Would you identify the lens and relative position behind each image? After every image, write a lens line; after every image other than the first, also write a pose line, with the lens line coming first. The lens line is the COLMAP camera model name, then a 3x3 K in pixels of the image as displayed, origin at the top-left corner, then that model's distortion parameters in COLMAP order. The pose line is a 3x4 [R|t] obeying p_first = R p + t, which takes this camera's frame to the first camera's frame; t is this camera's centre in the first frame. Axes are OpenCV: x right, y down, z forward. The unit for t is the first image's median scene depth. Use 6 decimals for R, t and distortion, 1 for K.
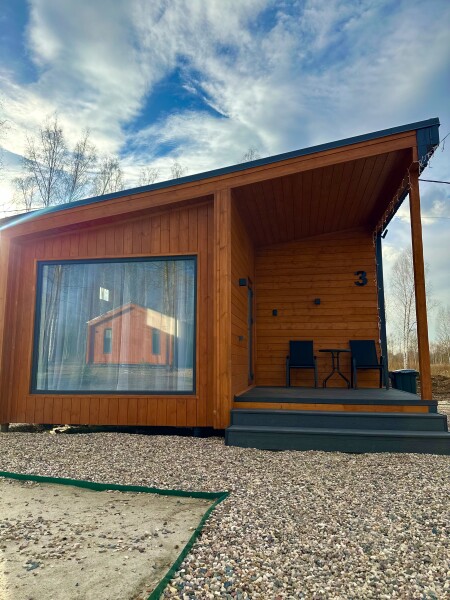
lens RADIAL K [[423.5, 0, 225.0], [0, 423.5, 300.0], [0, 0, 1]] dist [0.003322, 0.000355]
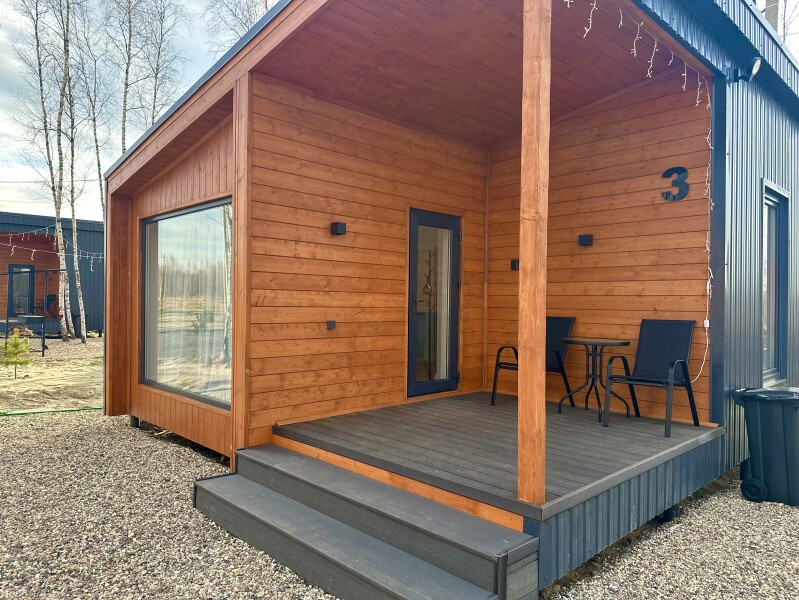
lens RADIAL K [[583.5, 0, 399.5], [0, 583.5, 300.0], [0, 0, 1]] dist [-0.005933, -0.002723]
pose [[0.813480, 0.000764, -0.581593, 0.442865], [0.081832, 0.989901, 0.115760, -0.024392], [0.575808, -0.141761, 0.805201, 0.308763]]
